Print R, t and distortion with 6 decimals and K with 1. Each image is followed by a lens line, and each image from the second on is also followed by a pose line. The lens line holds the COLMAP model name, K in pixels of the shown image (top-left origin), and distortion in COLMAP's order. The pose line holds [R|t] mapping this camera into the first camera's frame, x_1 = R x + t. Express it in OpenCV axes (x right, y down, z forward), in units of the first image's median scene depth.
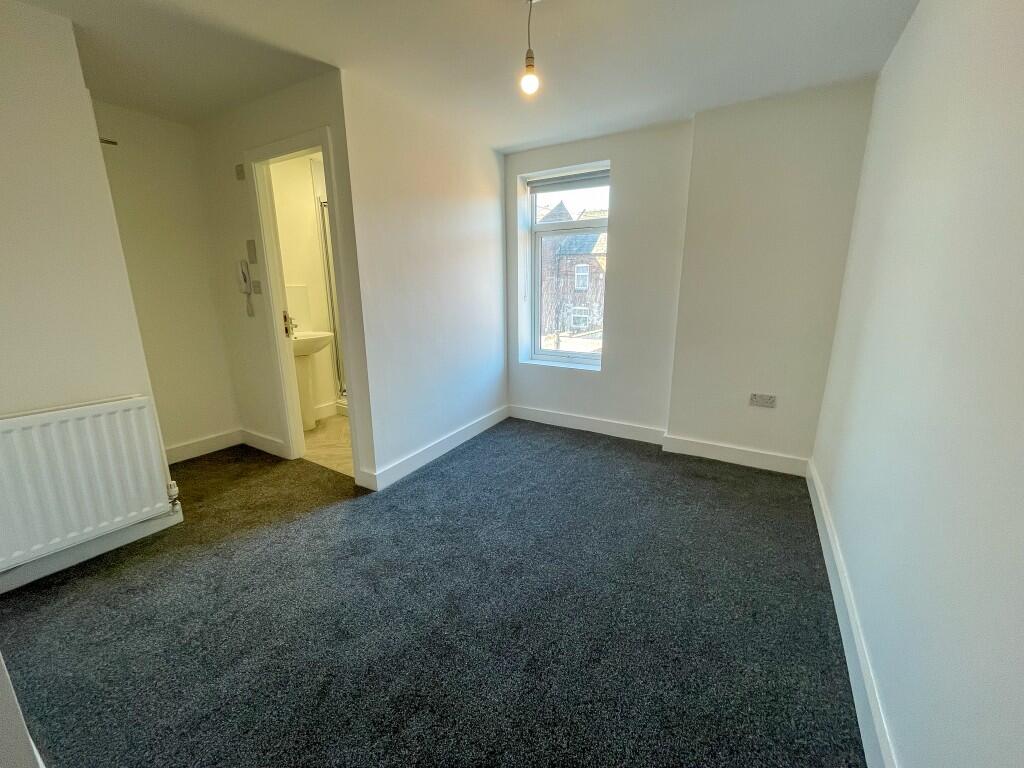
lens RADIAL K [[411.4, 0, 516.2], [0, 411.4, 385.8], [0, 0, 1]] dist [-0.007263, 0.000915]
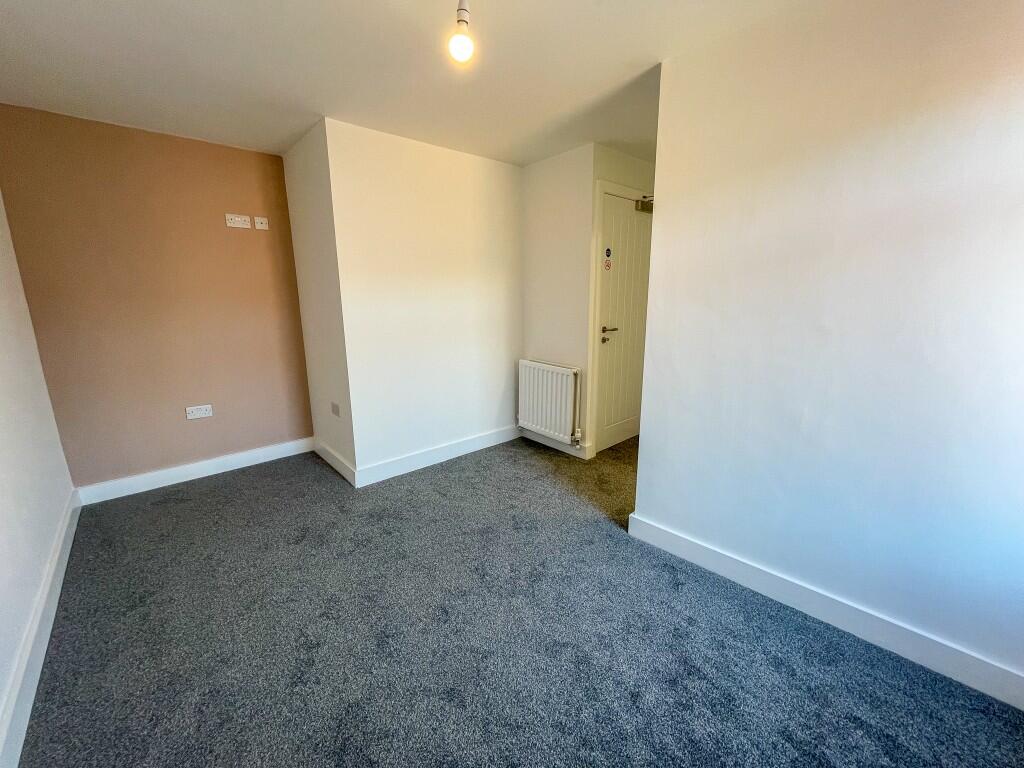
lens RADIAL K [[411.4, 0, 516.7], [0, 411.4, 381.8], [0, 0, 1]] dist [-0.007263, 0.000915]
pose [[-0.296914, 0.207414, -0.932106, 0.638471], [-0.220301, 0.934914, 0.278214, -0.315878], [0.929145, 0.287949, -0.231895, 1.124021]]
